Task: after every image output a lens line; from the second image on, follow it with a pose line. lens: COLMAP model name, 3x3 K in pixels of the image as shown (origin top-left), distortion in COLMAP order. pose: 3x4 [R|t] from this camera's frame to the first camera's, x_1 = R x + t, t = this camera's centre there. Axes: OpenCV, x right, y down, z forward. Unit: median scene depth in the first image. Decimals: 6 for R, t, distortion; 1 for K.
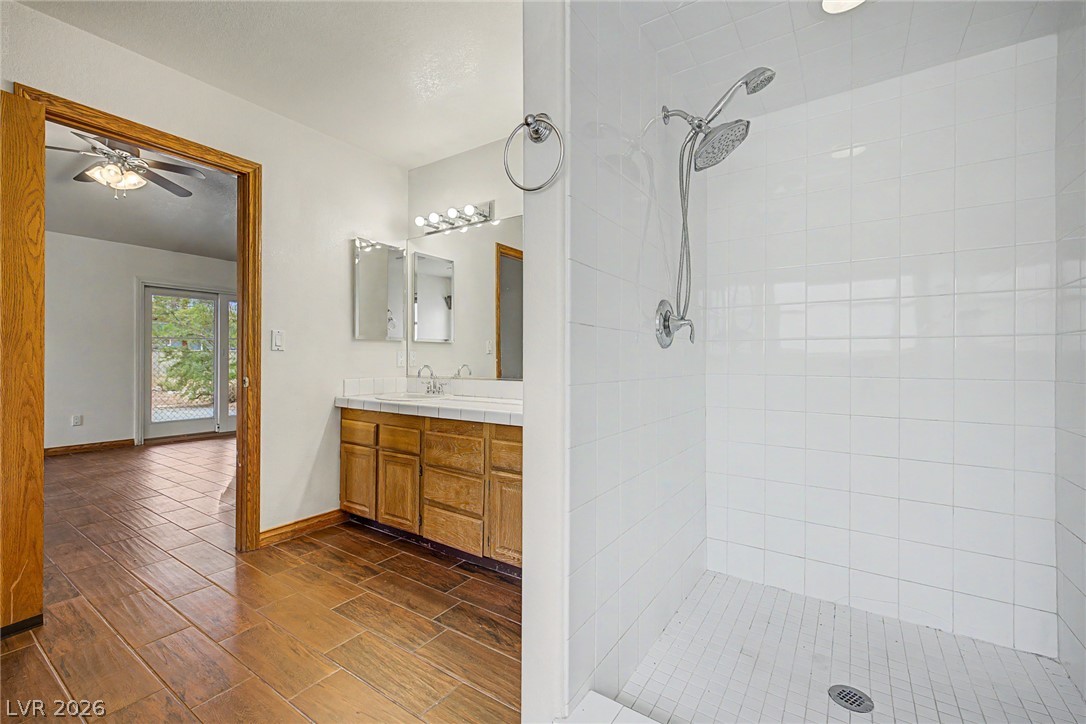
lens RADIAL K [[446.3, 0, 537.3], [0, 446.3, 363.3], [0, 0, 1]] dist [0.000573, 0.000131]
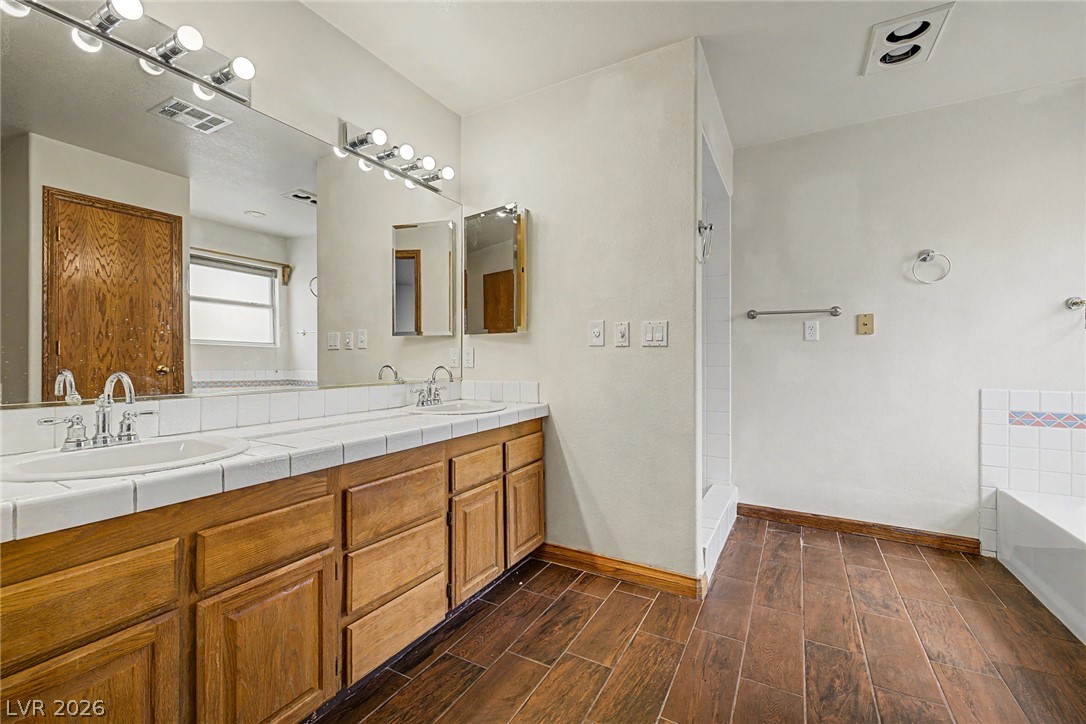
lens RADIAL K [[460.9, 0, 536.1], [0, 460.9, 362.0], [0, 0, 1]] dist [0.002423, 0.000143]
pose [[-0.092855, -0.014669, 0.995572, -0.837772], [-0.001386, 0.999892, 0.014603, -0.006834], [-0.995679, -0.000024, -0.092866, 0.852853]]
